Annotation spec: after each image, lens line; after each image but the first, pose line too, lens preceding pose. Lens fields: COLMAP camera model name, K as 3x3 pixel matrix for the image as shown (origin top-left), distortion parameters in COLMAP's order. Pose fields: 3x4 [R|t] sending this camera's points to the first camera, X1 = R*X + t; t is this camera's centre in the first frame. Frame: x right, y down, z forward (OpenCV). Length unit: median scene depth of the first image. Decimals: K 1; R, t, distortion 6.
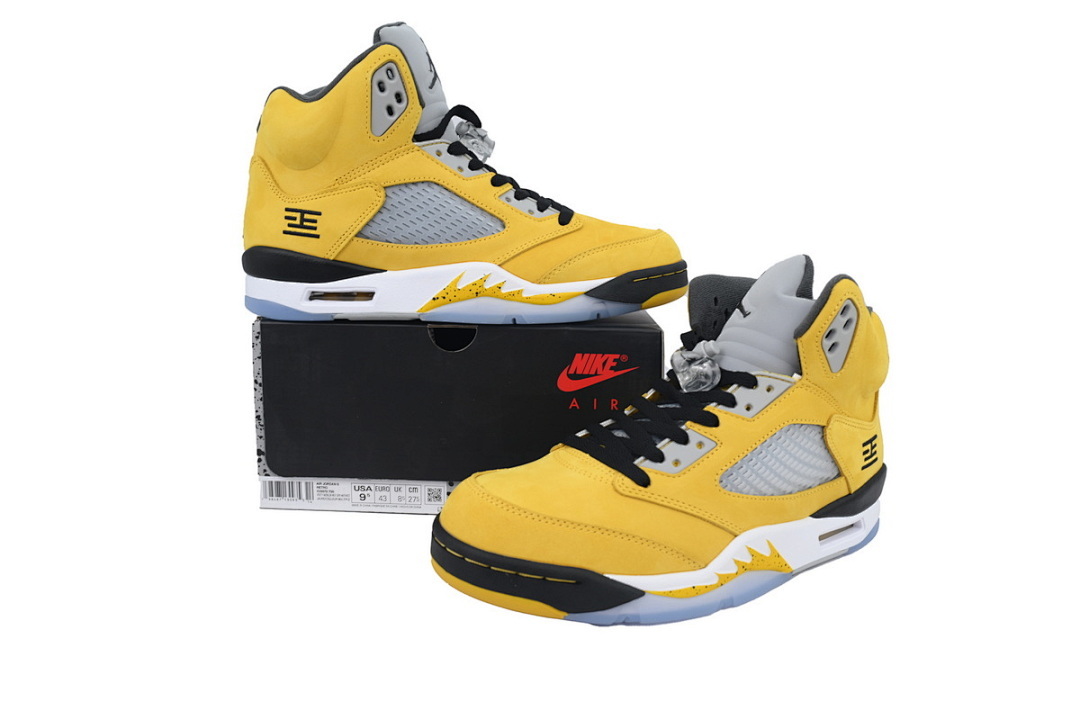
lens RADIAL K [[734.6, 0, 540.0], [0, 734.6, 360.0], [0, 0, 1]] dist [0.001897, 0.000164]
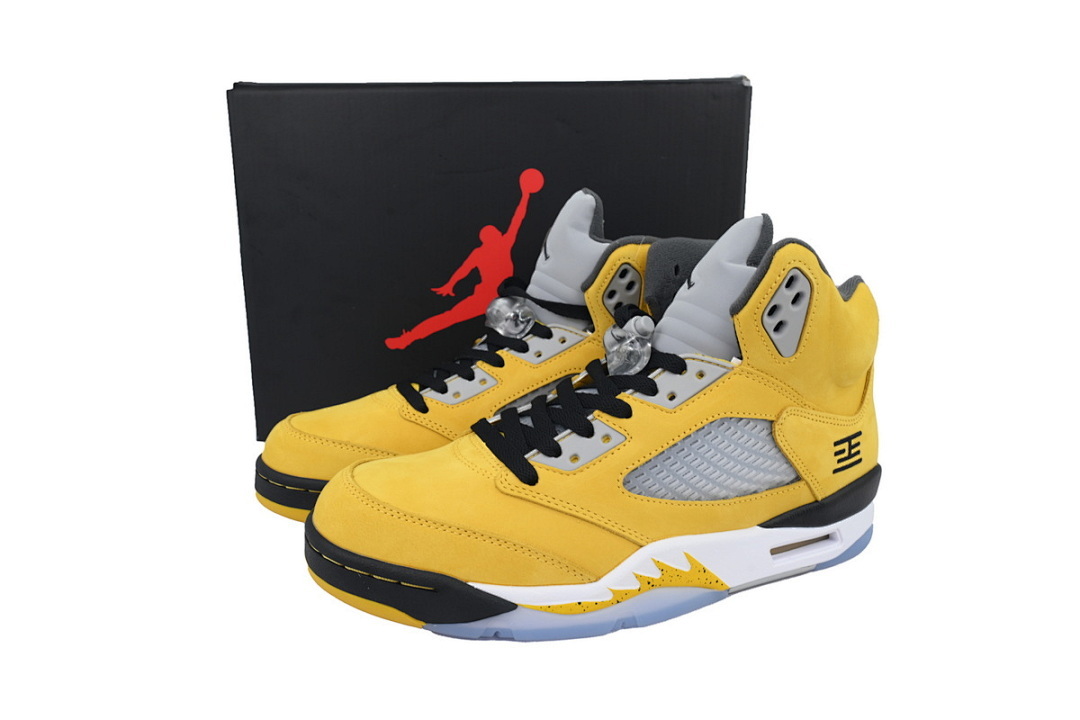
lens RADIAL K [[734.6, 0, 540.0], [0, 734.6, 360.0], [0, 0, 1]] dist [0.001897, 0.000164]
pose [[0.984606, 0.022233, -0.173367, 0.274842], [-0.014133, 0.998756, 0.047818, -0.015464], [0.174215, -0.044632, 0.983696, 0.137977]]
